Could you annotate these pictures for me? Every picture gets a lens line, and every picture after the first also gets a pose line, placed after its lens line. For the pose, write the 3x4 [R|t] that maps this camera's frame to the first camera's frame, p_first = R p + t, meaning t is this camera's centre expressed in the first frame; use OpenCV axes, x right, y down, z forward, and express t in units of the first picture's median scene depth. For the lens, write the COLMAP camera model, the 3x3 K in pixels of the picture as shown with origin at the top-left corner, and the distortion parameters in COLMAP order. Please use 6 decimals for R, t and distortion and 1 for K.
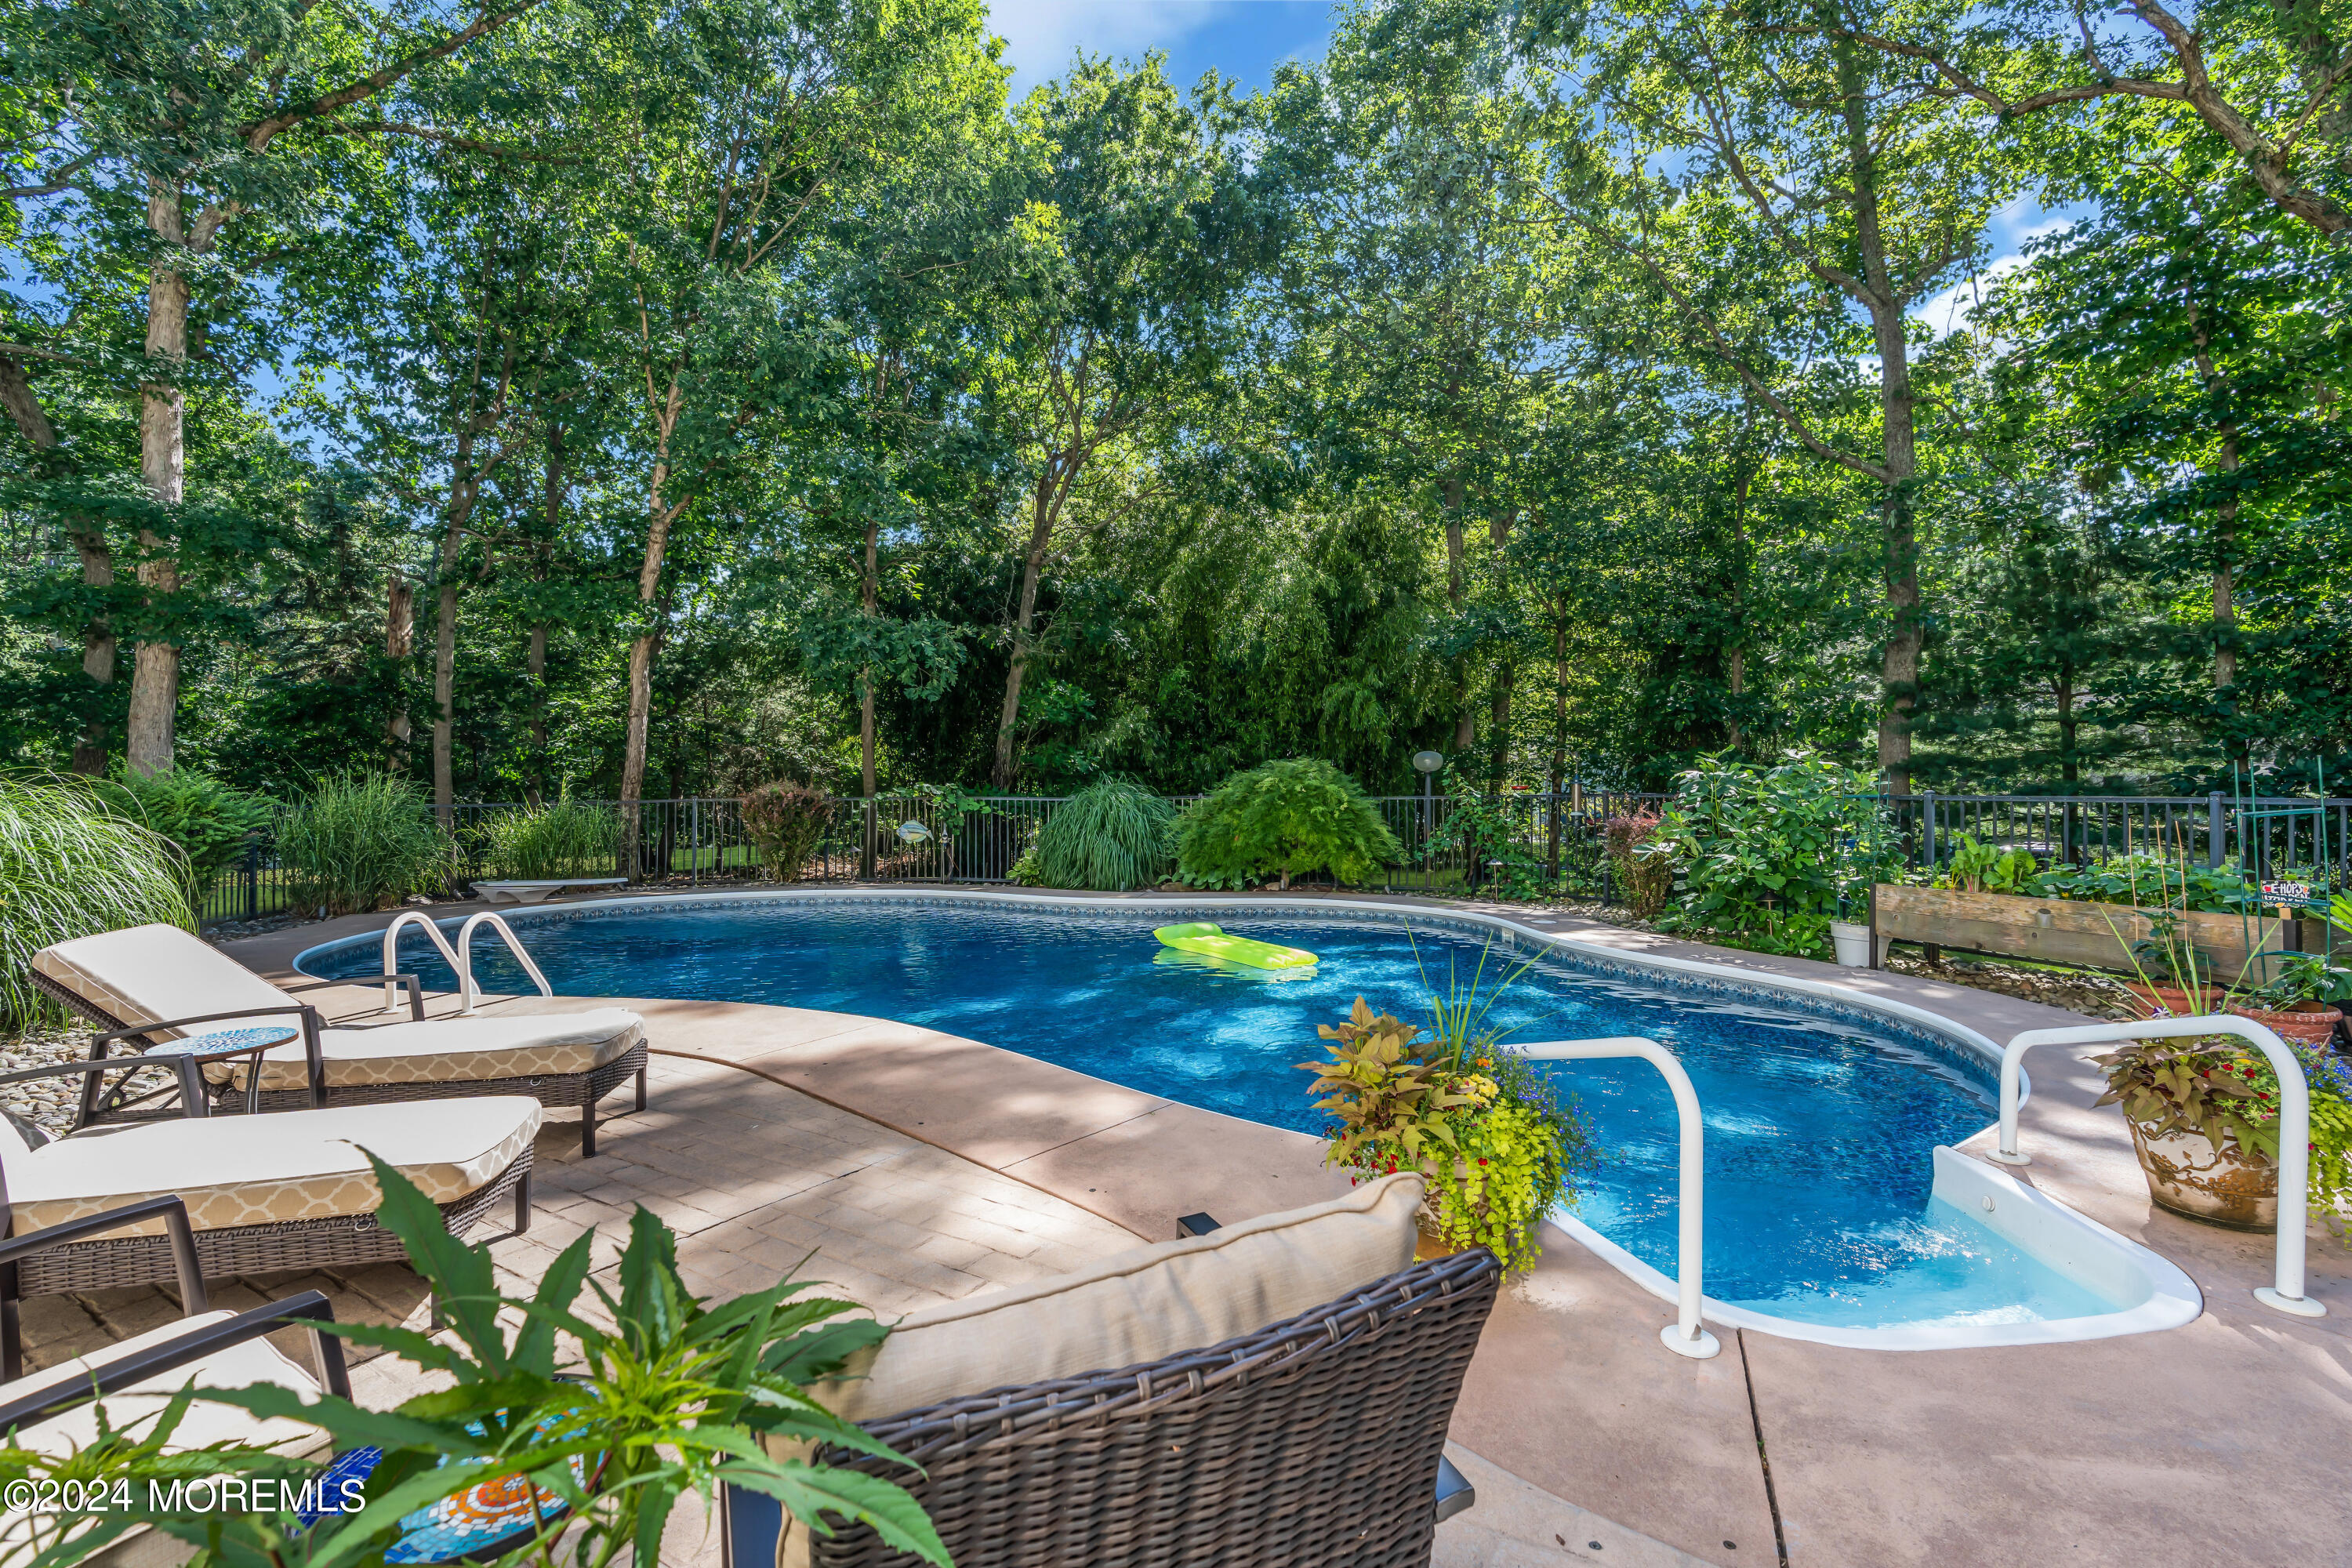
lens RADIAL K [[1046.5, 0, 1181.6], [0, 1046.5, 787.7], [0, 0, 1]] dist [0.000414, -0.000214]
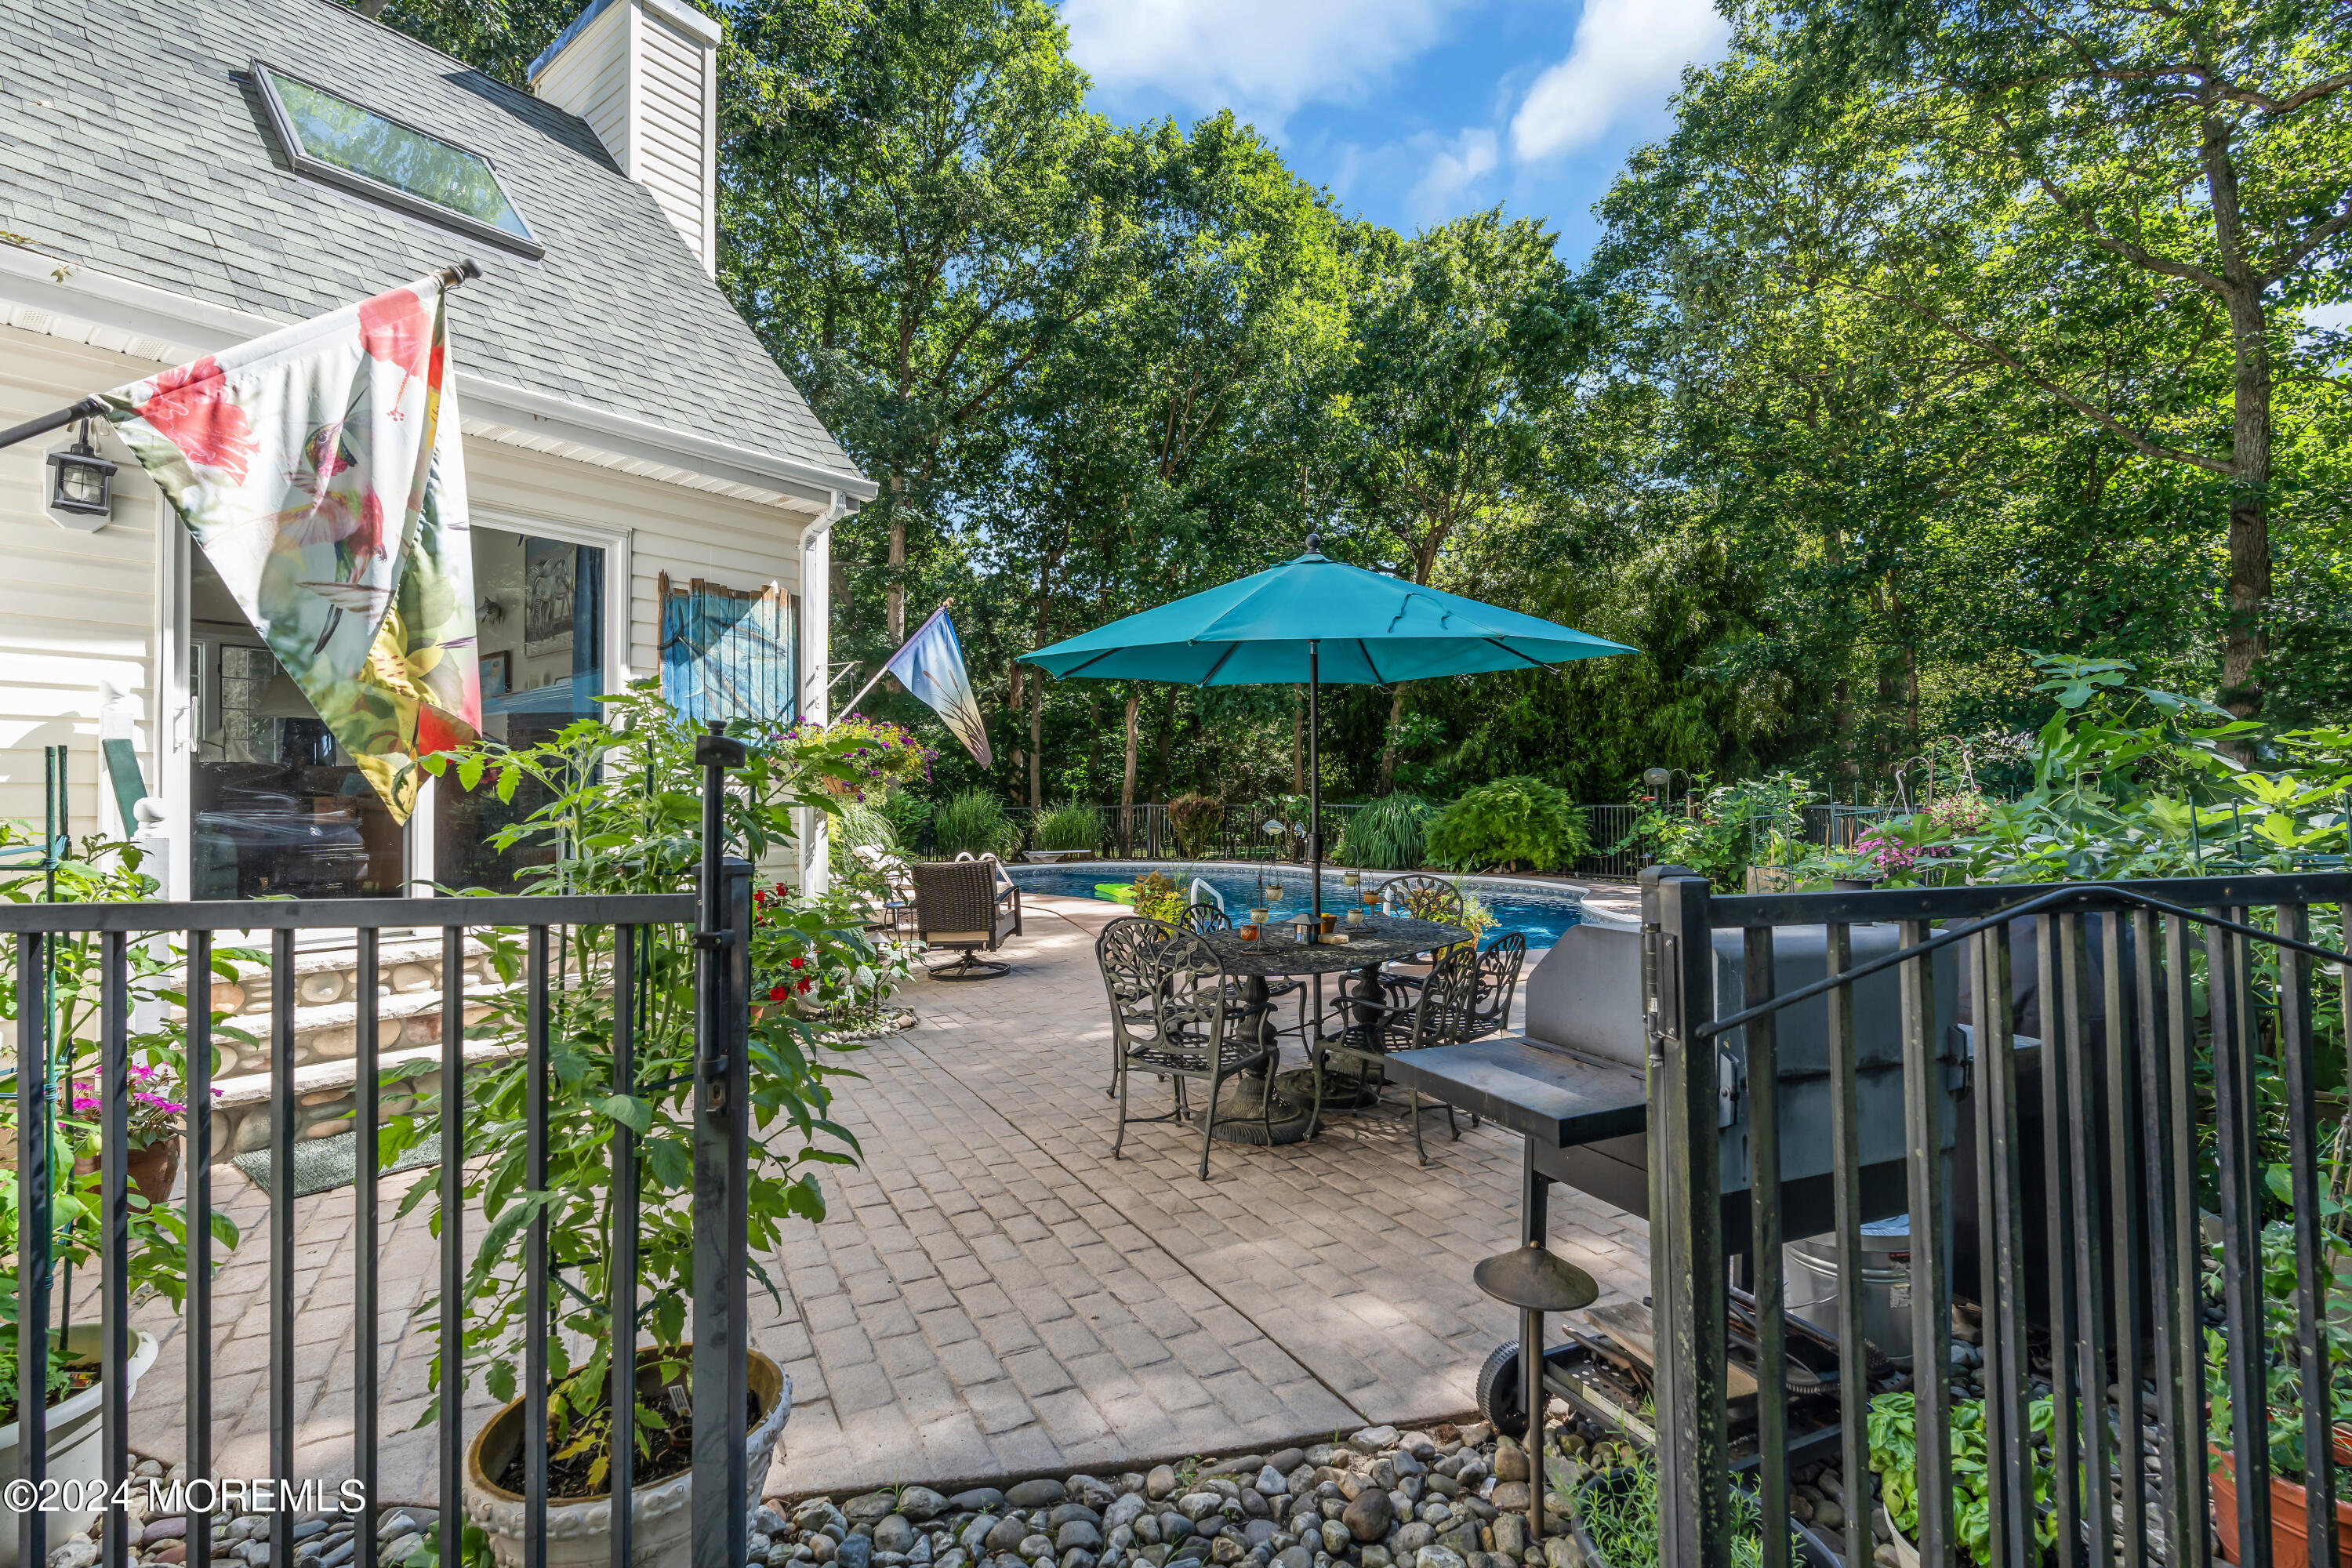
lens RADIAL K [[1033.5, 0, 1175.4], [0, 1033.5, 789.9], [0, 0, 1]] dist [-0.001963, -0.000070]
pose [[0.866780, -0.000638, -0.498691, 0.312123], [-0.002093, 0.999986, -0.004917, -0.002220], [0.498687, 0.005306, 0.866766, -0.288648]]
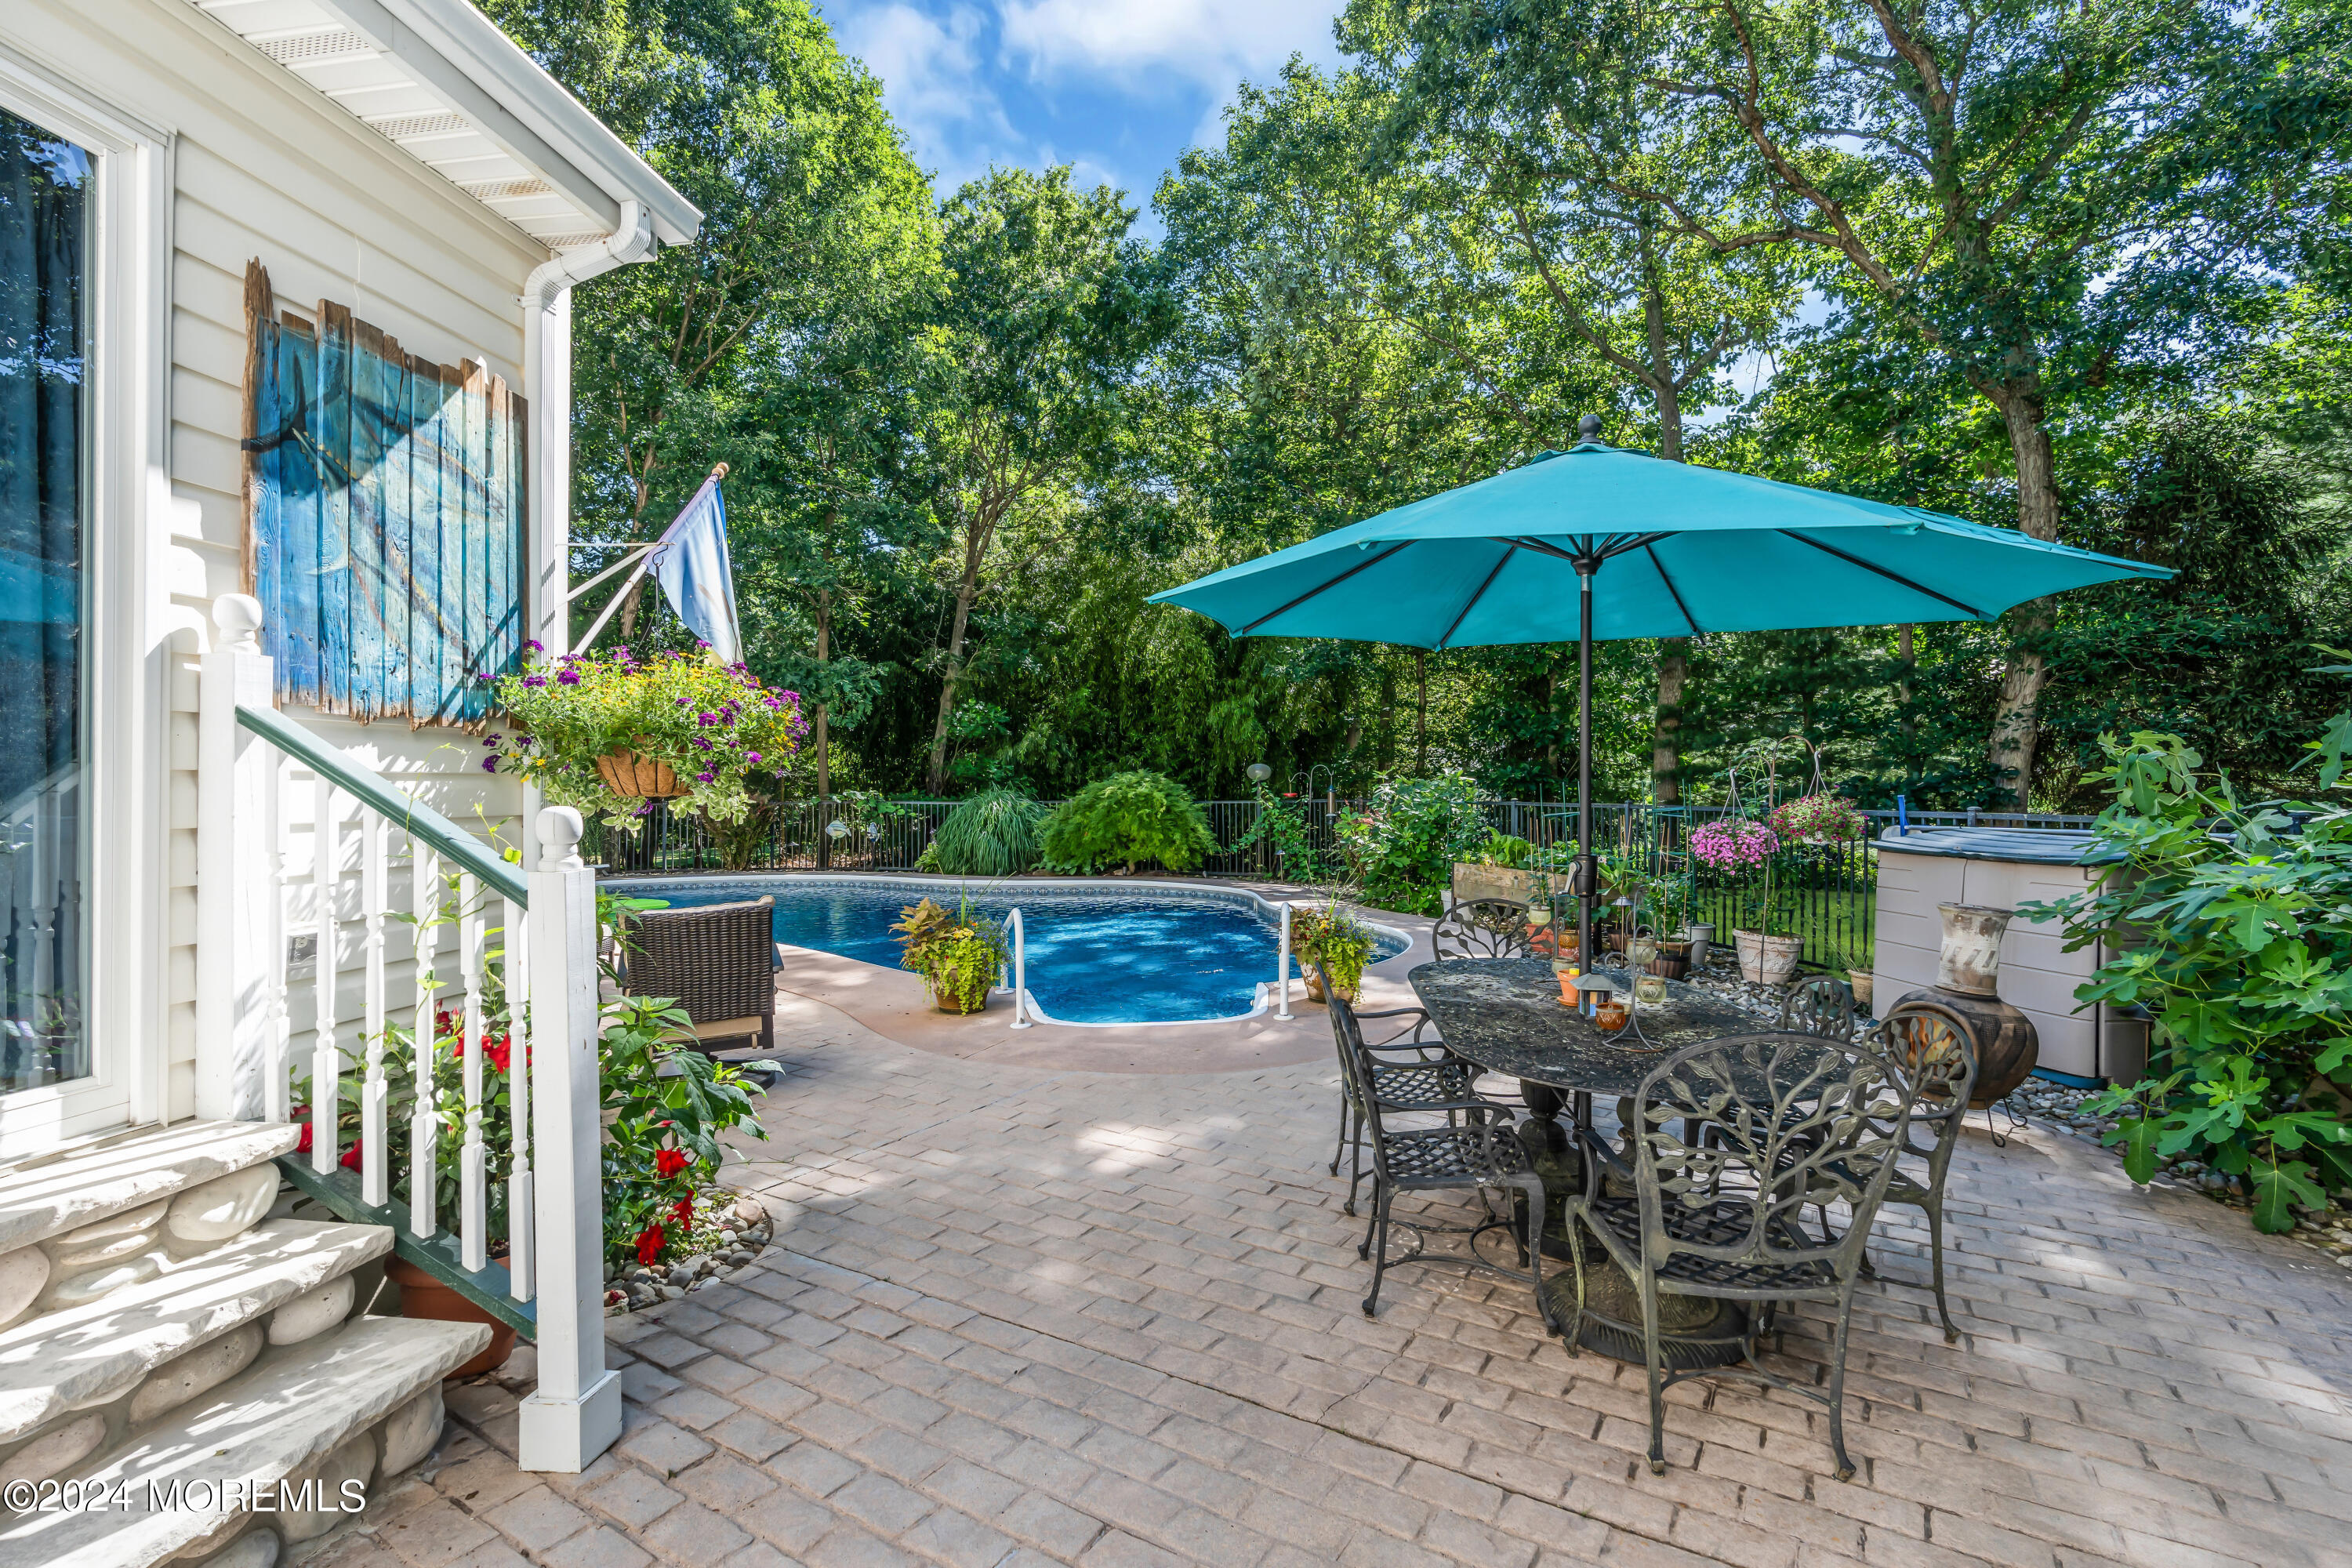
lens RADIAL K [[1071.9, 0, 1176.0], [0, 1071.9, 784.0], [0, 0, 1]] dist [0.000891, 0.000457]
pose [[0.999980, -0.000176, -0.006276, 0.130263], [0.000141, 0.999985, -0.005506, -0.003676], [0.006277, 0.005505, 0.999965, -0.225961]]
